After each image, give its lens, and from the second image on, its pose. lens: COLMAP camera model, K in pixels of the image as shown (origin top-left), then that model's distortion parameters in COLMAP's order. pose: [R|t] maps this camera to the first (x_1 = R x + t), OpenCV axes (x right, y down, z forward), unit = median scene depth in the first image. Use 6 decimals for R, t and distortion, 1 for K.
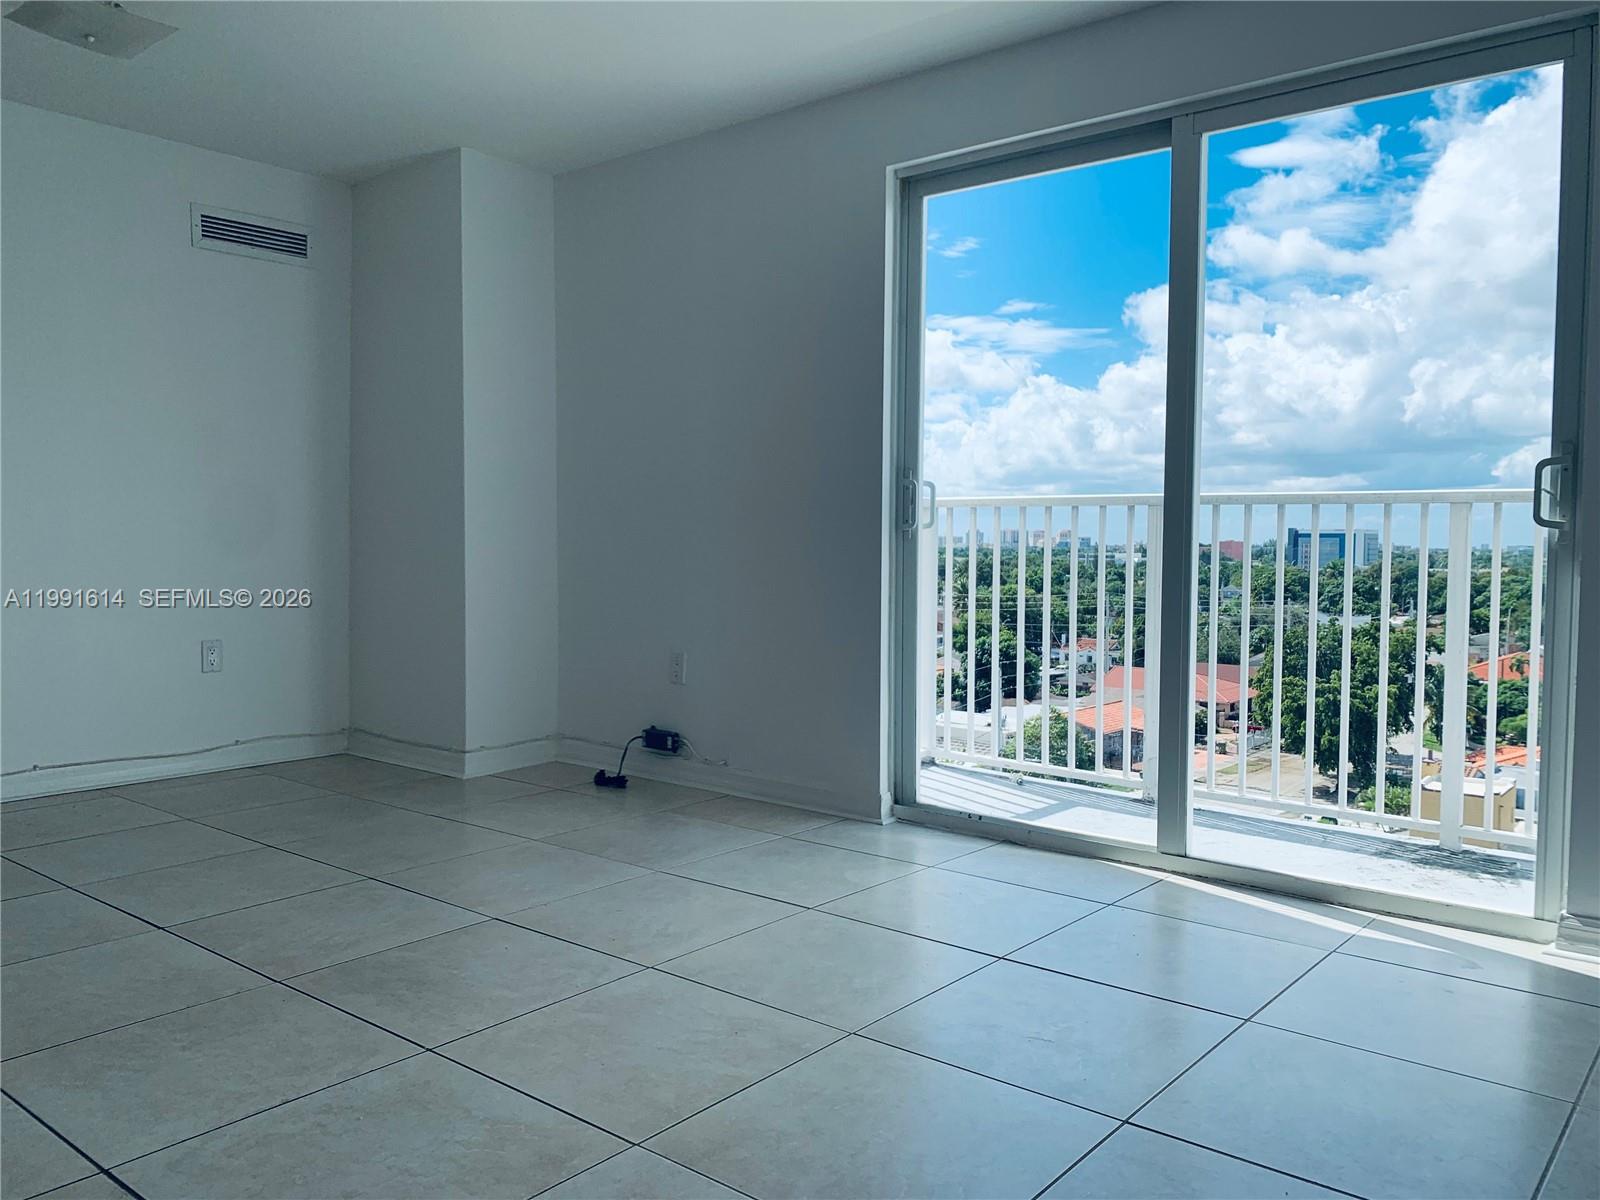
lens RADIAL K [[1218.5, 0, 834.9], [0, 1218.5, 598.8], [0, 0, 1]] dist [0.001277, -0.014857]
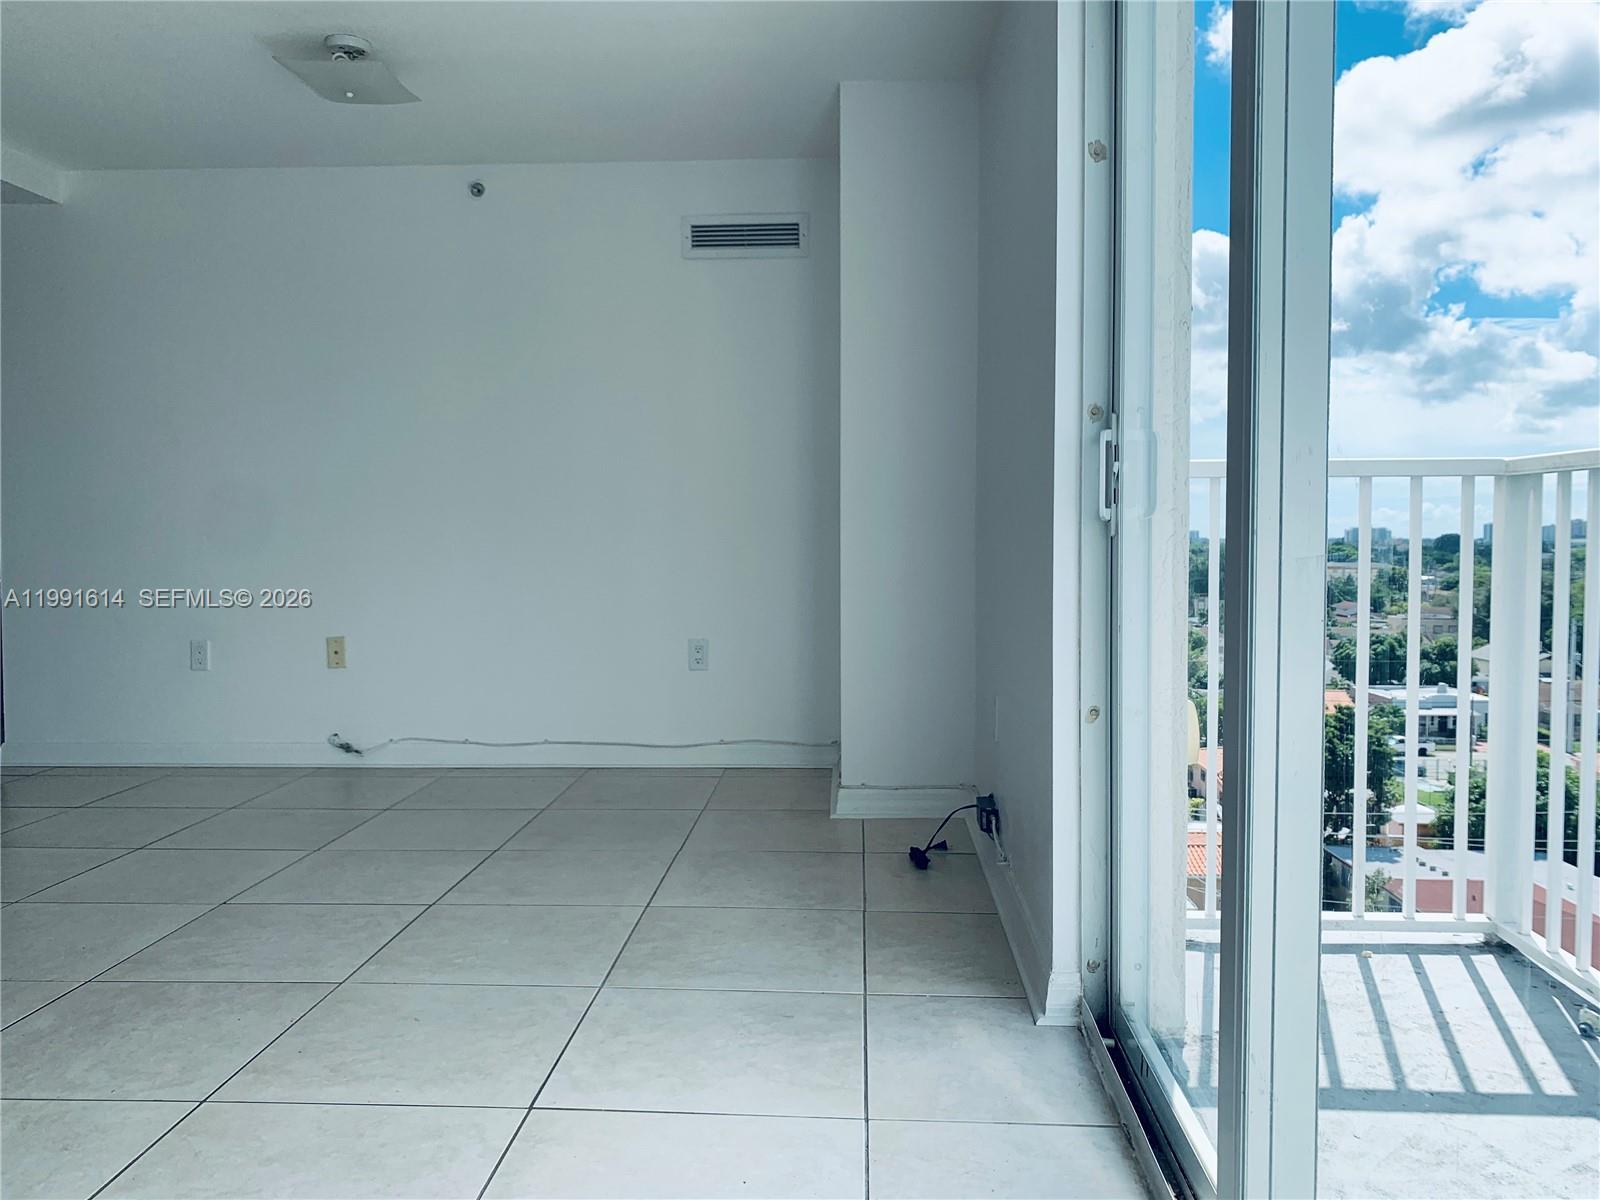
lens RADIAL K [[1218.5, 0, 792.0], [0, 1218.5, 601.5], [0, 0, 1]] dist [0.001277, -0.014857]
pose [[0.580278, 0.033536, -0.813728, 0.628783], [-0.029968, 0.999354, 0.019815, -0.036235], [0.813867, 0.012887, 0.580909, 0.792874]]
